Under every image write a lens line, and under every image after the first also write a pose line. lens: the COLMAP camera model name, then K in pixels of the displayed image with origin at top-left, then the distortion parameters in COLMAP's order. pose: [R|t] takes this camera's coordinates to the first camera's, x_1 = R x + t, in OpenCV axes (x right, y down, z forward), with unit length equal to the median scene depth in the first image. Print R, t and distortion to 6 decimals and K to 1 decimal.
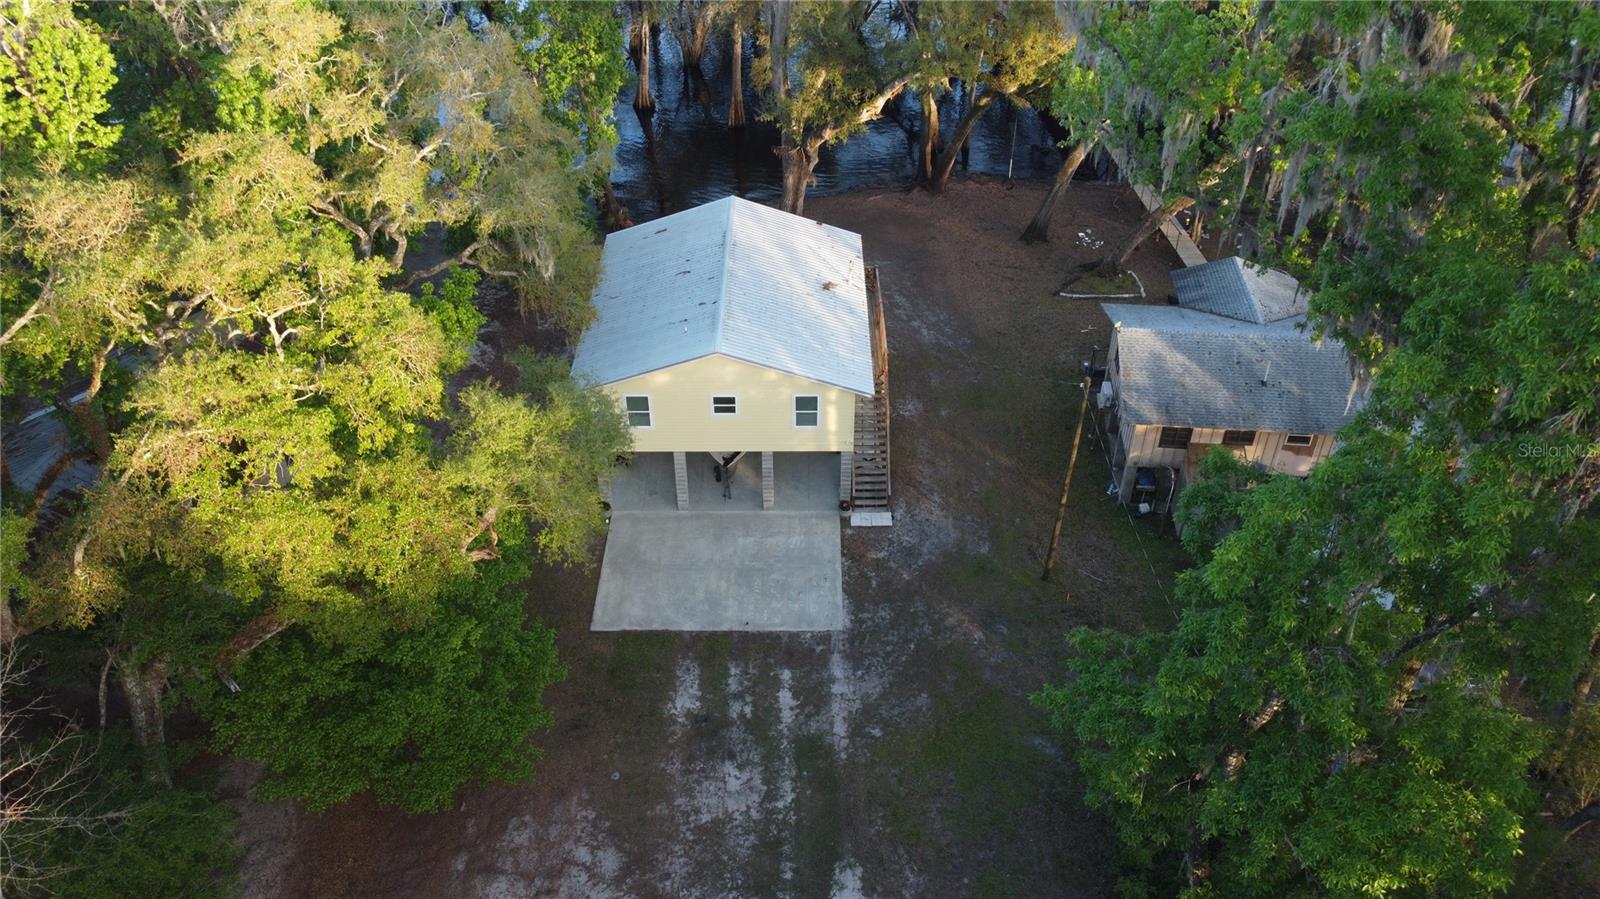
lens RADIAL K [[1202.9, 0, 794.0], [0, 1202.9, 446.7], [0, 0, 1]] dist [0.001435, -0.005089]
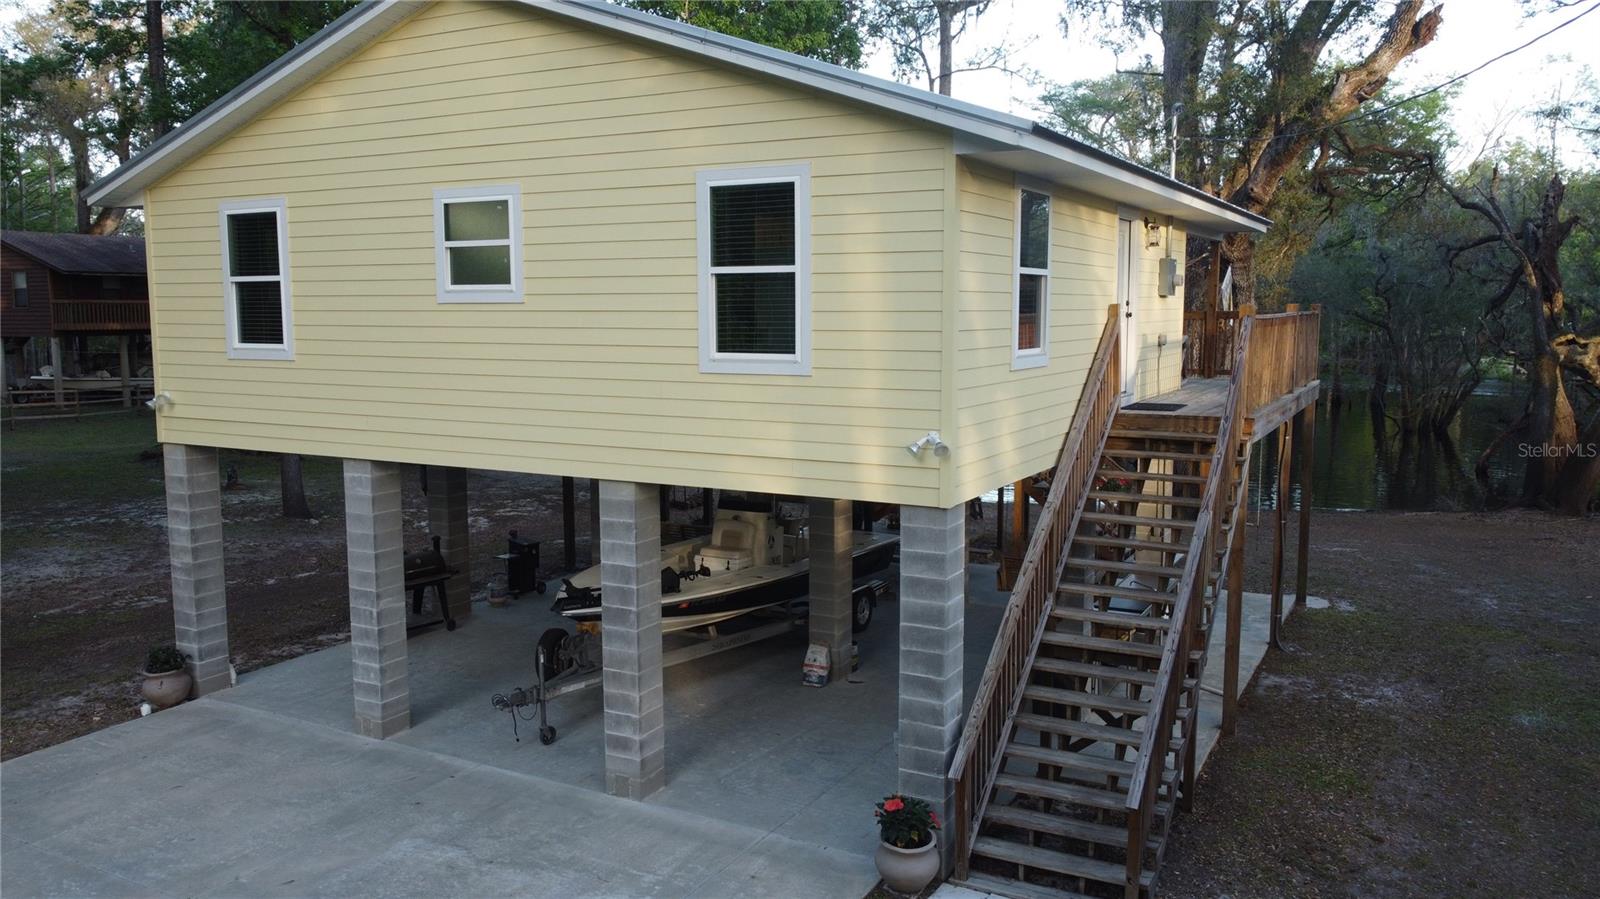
lens RADIAL K [[1202.9, 0, 797.8], [0, 1202.9, 448.3], [0, 0, 1]] dist [0.001435, -0.005089]
pose [[0.877368, 0.055733, -0.476570, 0.127920], [-0.293473, 0.848118, -0.441101, 0.096617], [0.379604, 0.526868, 0.760468, 0.857069]]
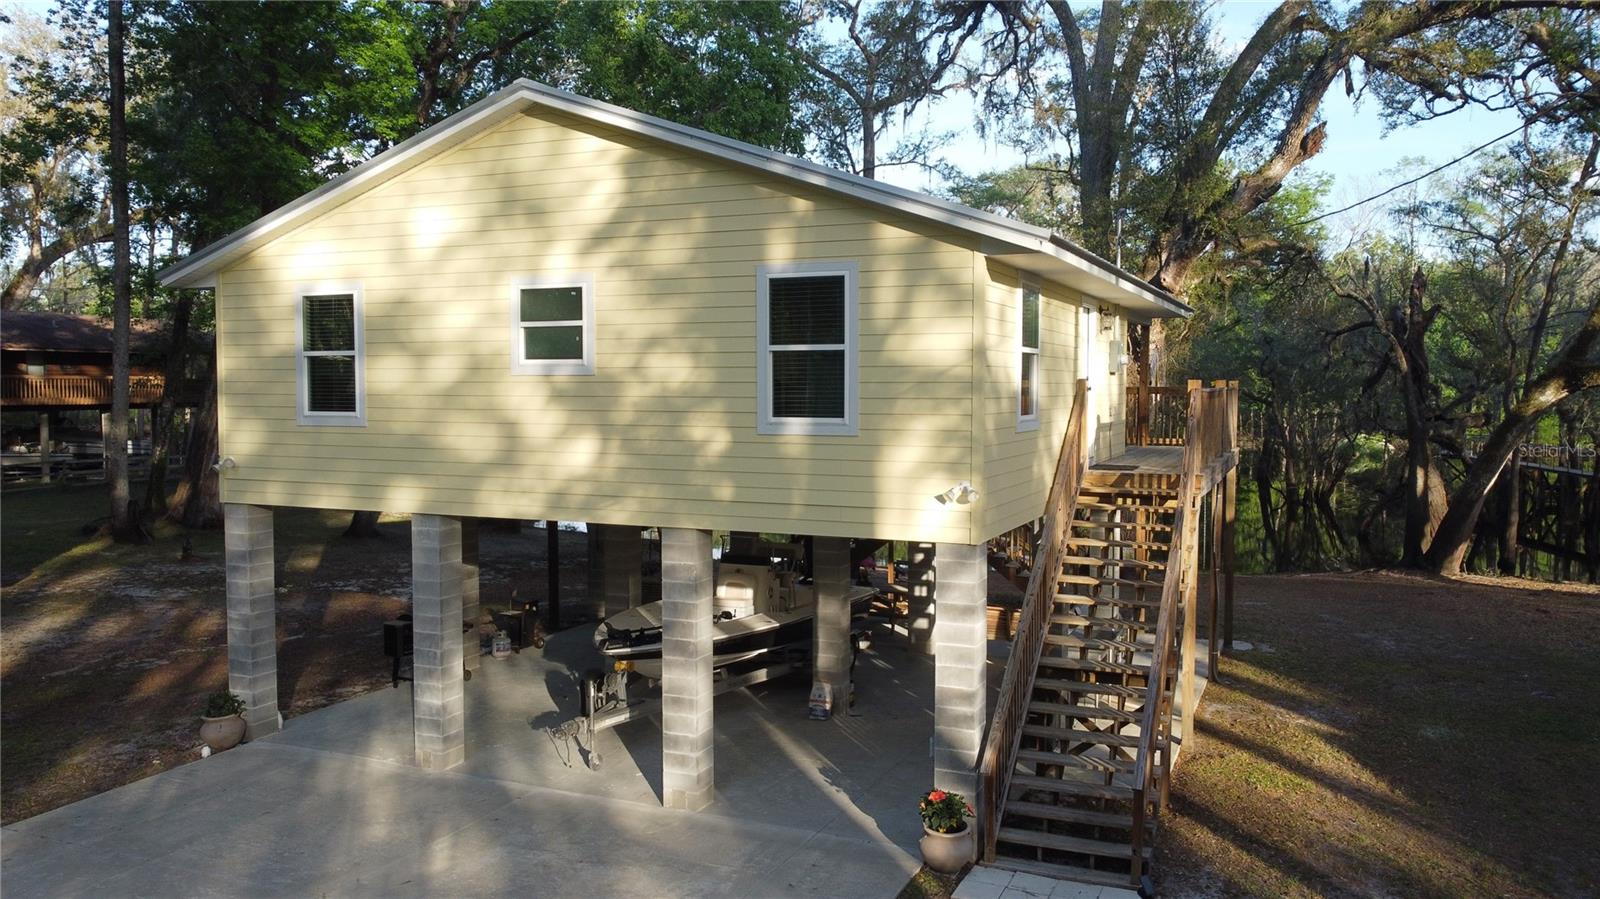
lens RADIAL K [[1202.9, 0, 796.6], [0, 1202.9, 451.0], [0, 0, 1]] dist [0.001435, -0.005089]
pose [[0.915118, 0.024503, -0.402440, 0.117754], [-0.249267, 0.818916, -0.516955, 0.129715], [0.316898, 0.573390, 0.755513, 0.817035]]
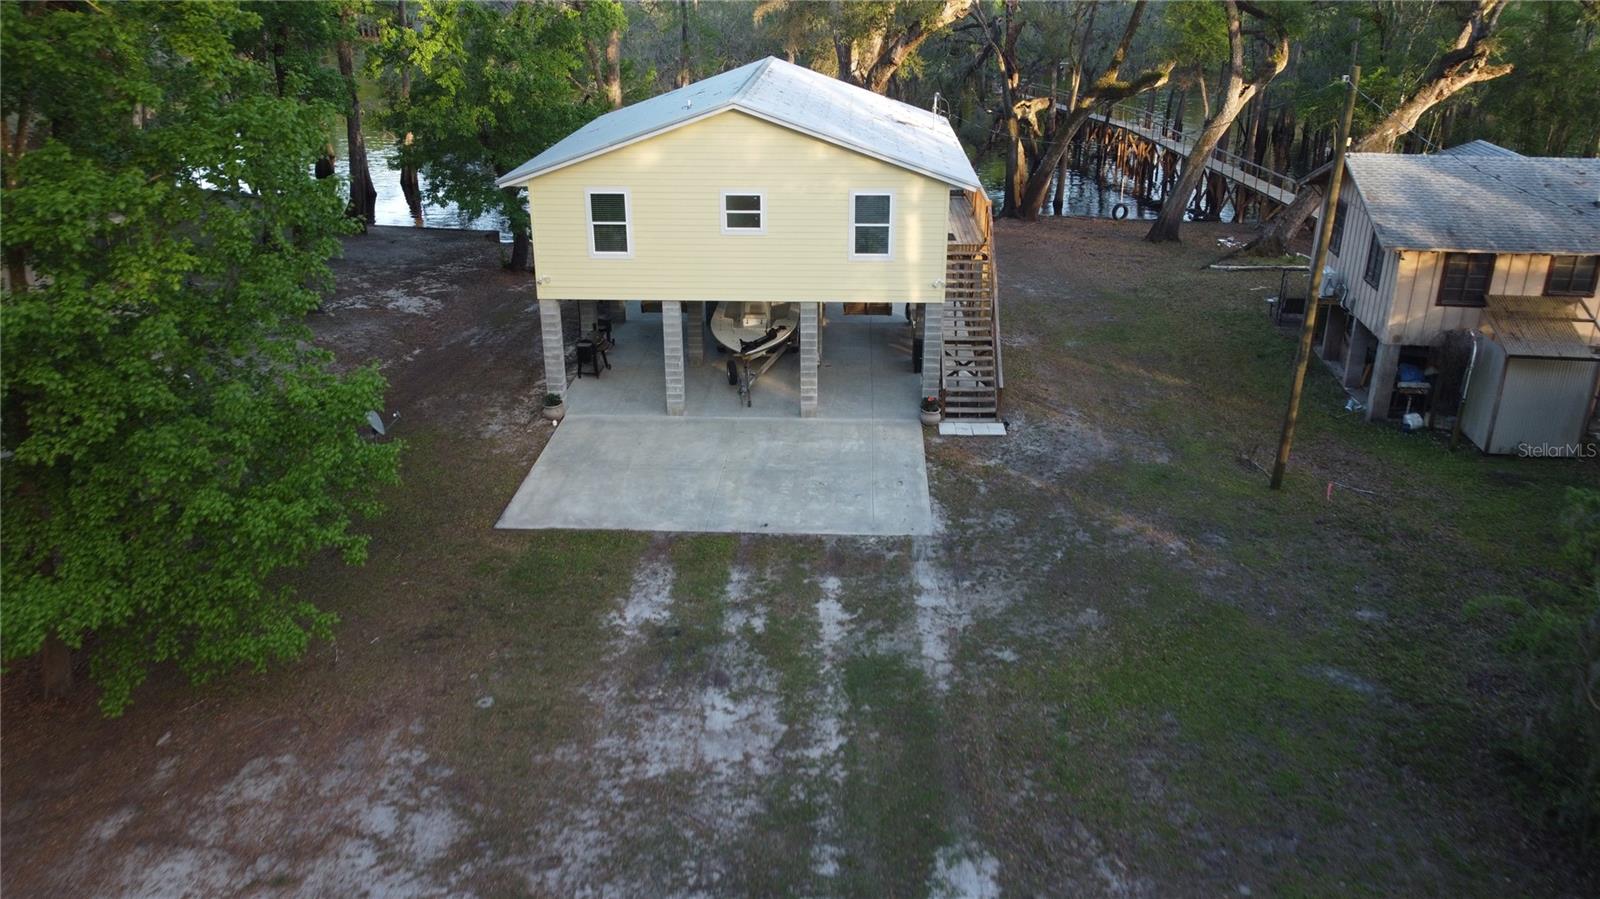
lens RADIAL K [[1202.9, 0, 795.6], [0, 1202.9, 441.8], [0, 0, 1]] dist [0.001435, -0.005089]
pose [[0.998888, 0.016956, -0.043993, -0.000057], [-0.028293, 0.961980, -0.271650, 0.256729], [0.037714, 0.272593, 0.961390, 0.422763]]
